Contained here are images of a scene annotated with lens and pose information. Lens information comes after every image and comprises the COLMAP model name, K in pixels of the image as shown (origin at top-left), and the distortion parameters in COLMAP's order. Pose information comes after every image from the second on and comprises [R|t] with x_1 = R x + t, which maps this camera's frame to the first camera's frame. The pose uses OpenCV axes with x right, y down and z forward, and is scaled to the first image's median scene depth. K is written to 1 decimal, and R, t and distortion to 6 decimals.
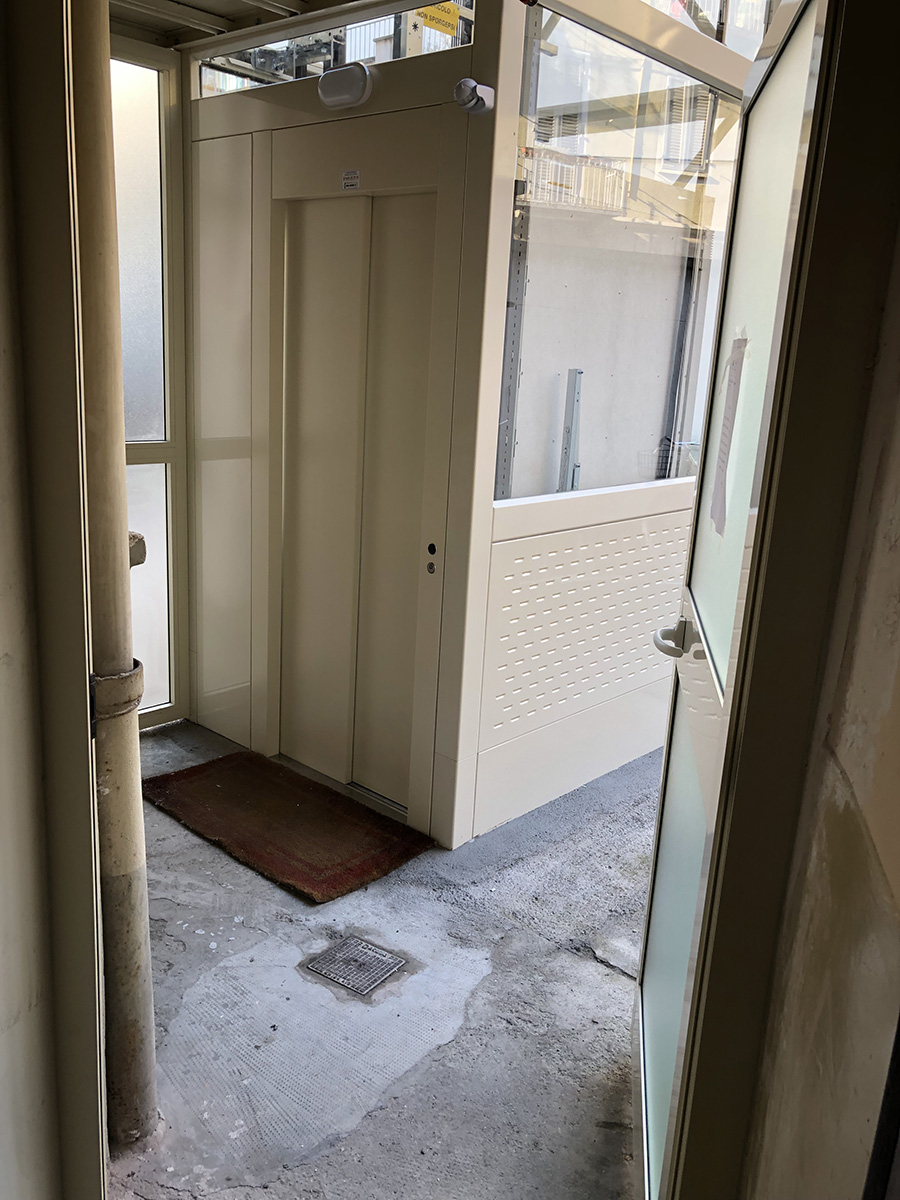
lens RADIAL K [[984.5, 0, 453.9], [0, 984.5, 602.9], [0, 0, 1]] dist [-0.014922, 0.050187]
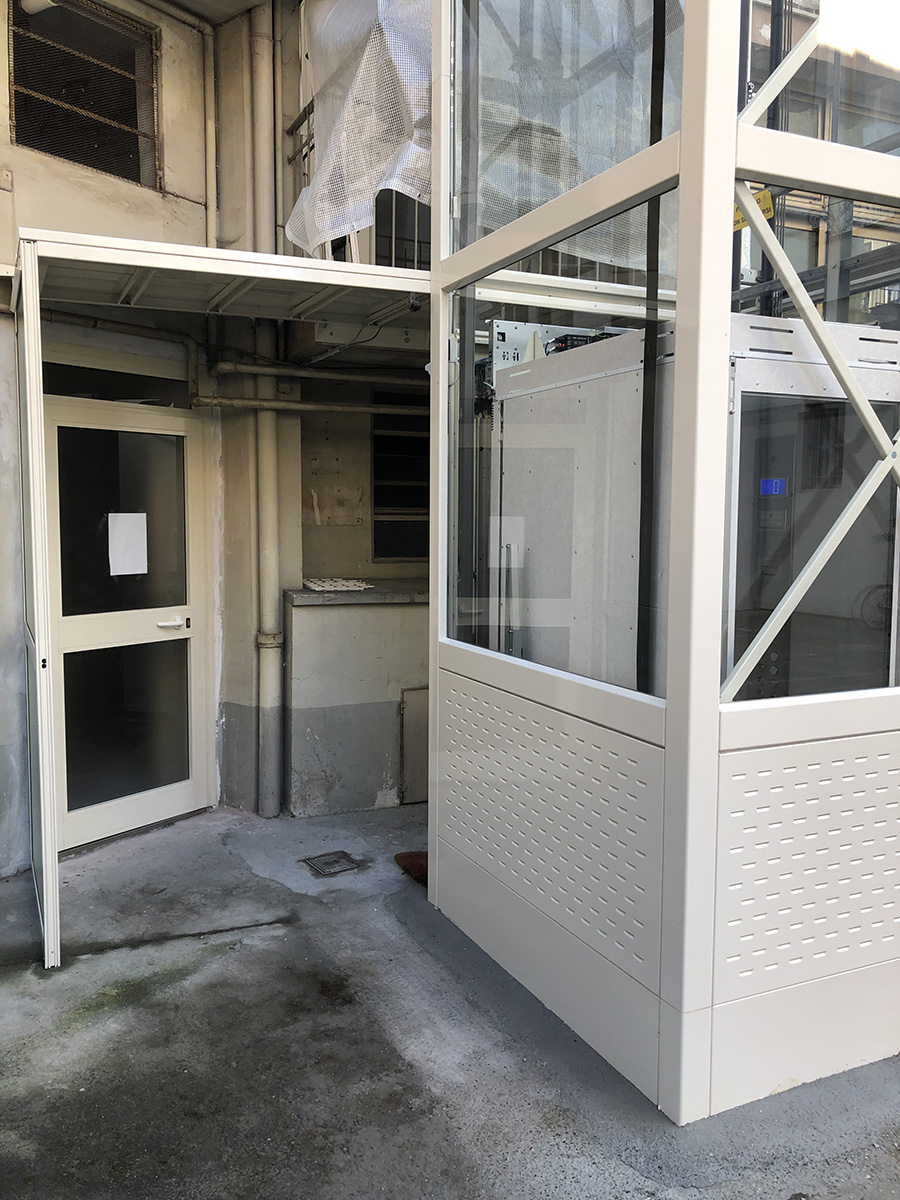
lens RADIAL K [[984.5, 0, 452.7], [0, 984.5, 600.3], [0, 0, 1]] dist [-0.014922, 0.050187]
pose [[-0.394862, 0.025907, -0.918375, 1.403622], [-0.254060, 0.957544, 0.136246, -0.380380], [0.882914, 0.287121, -0.371515, 1.663357]]
